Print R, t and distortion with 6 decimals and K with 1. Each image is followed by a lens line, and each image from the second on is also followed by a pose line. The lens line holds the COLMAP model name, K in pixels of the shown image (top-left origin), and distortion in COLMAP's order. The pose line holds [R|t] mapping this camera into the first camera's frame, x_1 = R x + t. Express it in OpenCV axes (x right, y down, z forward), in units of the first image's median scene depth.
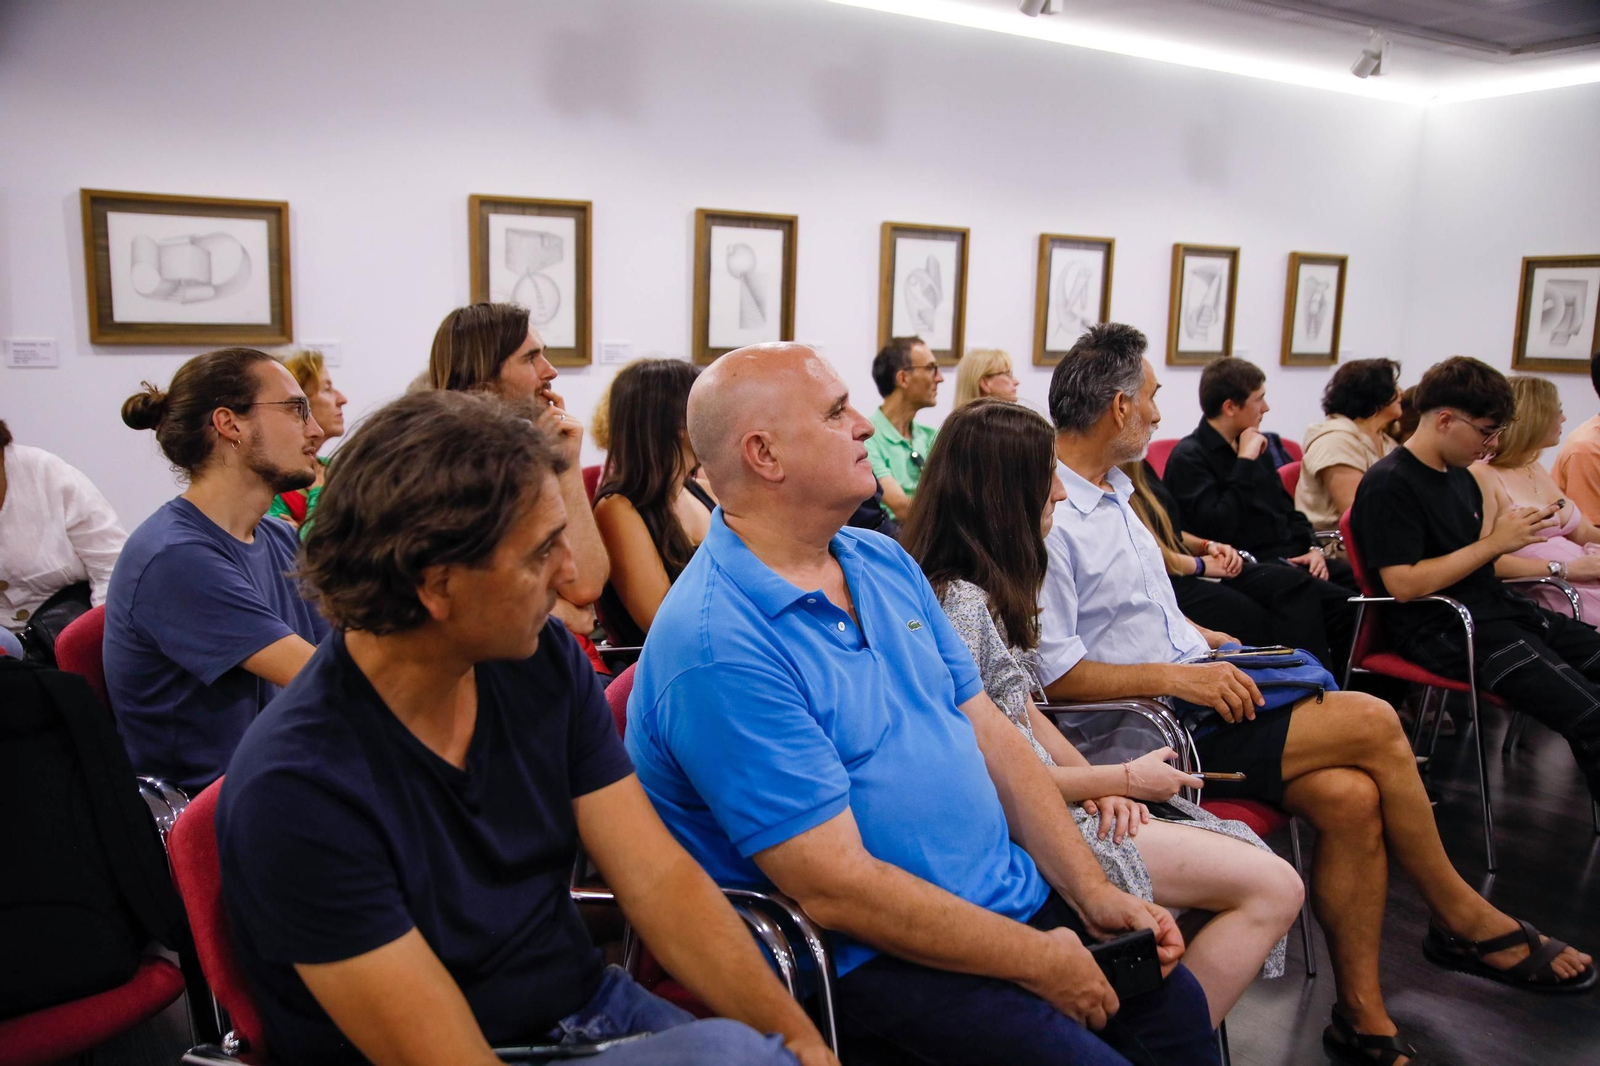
lens RADIAL K [[1463.9, 0, 800.9], [0, 1463.9, 531.5], [0, 0, 1]] dist [-0.012036, 0.008083]
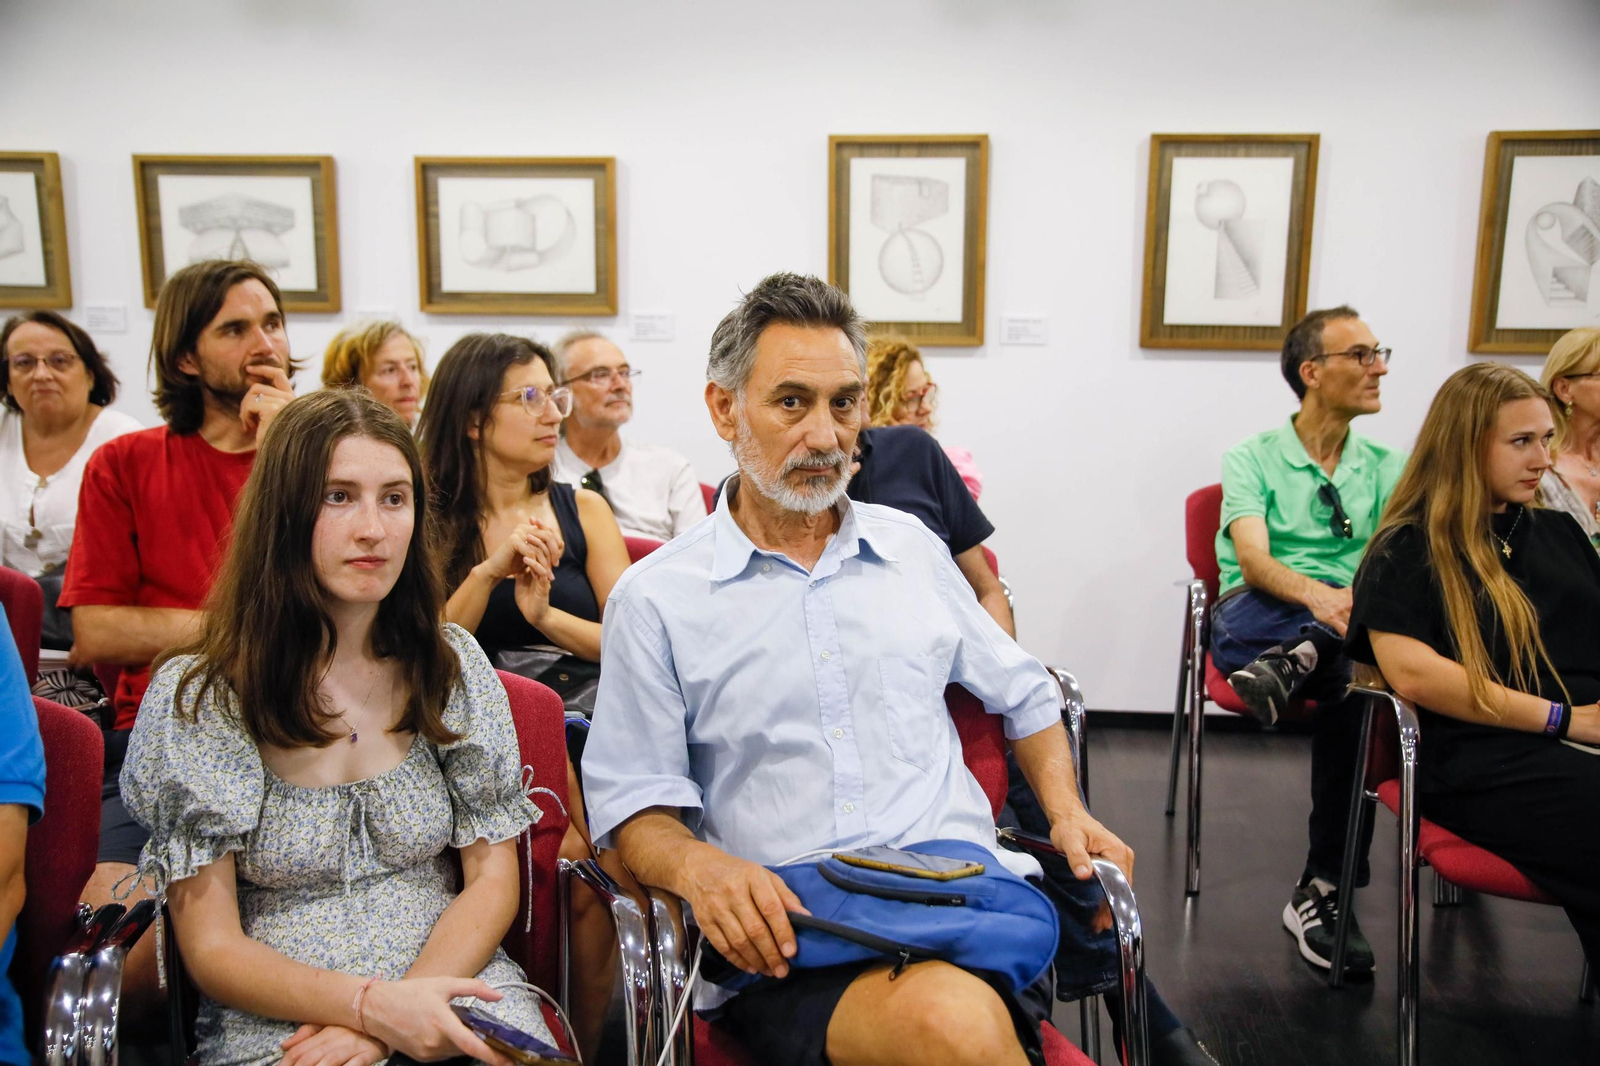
lens RADIAL K [[1665.4, 0, 799.4], [0, 1665.4, 536.0], [0, 0, 1]] dist [0.039295, 0.000000]
pose [[0.755083, 0.089553, -0.649484, 0.387543], [-0.090433, 0.995385, 0.032111, -0.033390], [0.649362, 0.034489, 0.759697, 0.274754]]
